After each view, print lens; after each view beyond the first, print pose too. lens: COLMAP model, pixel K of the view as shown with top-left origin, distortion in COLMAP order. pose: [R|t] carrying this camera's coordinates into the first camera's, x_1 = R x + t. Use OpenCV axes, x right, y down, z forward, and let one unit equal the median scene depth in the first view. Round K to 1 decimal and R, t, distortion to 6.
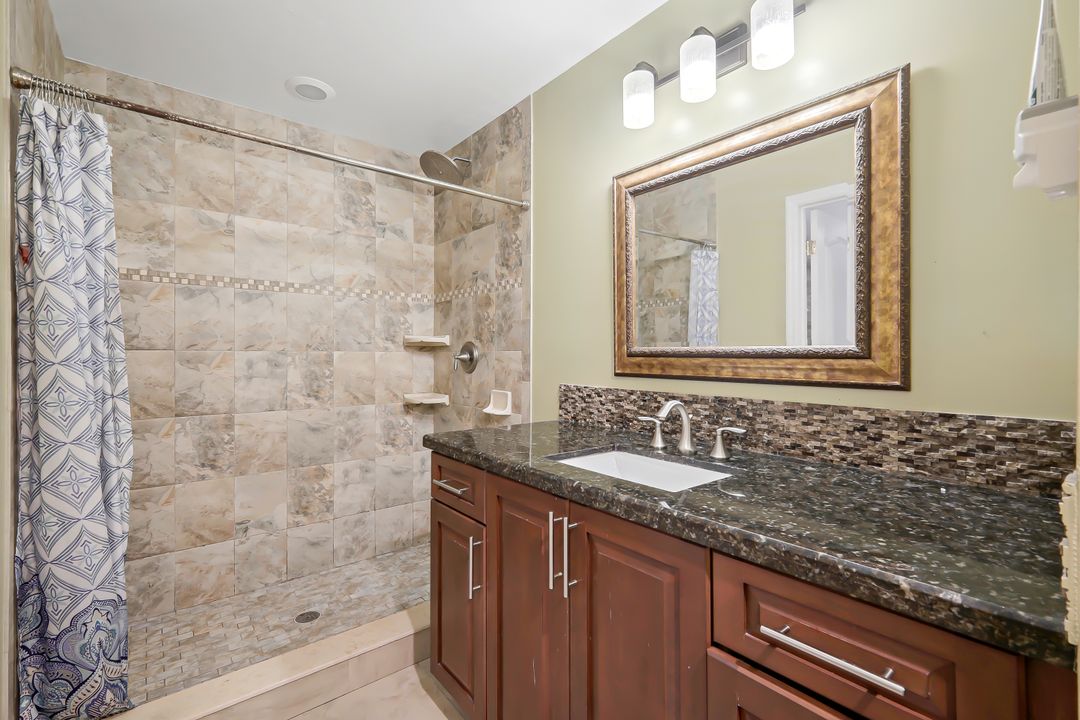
lens RADIAL K [[471.6, 0, 540.0], [0, 471.6, 360.0], [0, 0, 1]] dist [0.003707, 0.000208]
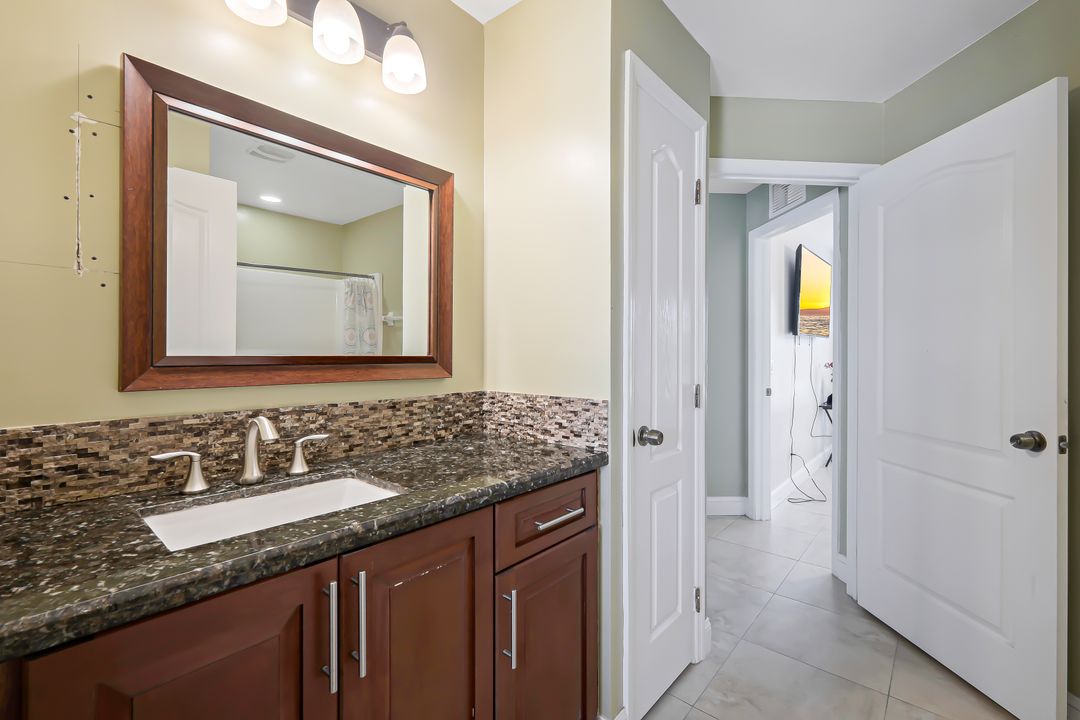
lens RADIAL K [[471.6, 0, 540.0], [0, 471.6, 360.0], [0, 0, 1]] dist [0.003707, 0.000208]
pose [[-0.163202, 0.004376, 0.986583, -0.543559], [0.006173, 0.999975, -0.003414, -0.003205], [-0.986573, 0.005533, -0.163225, 0.630154]]
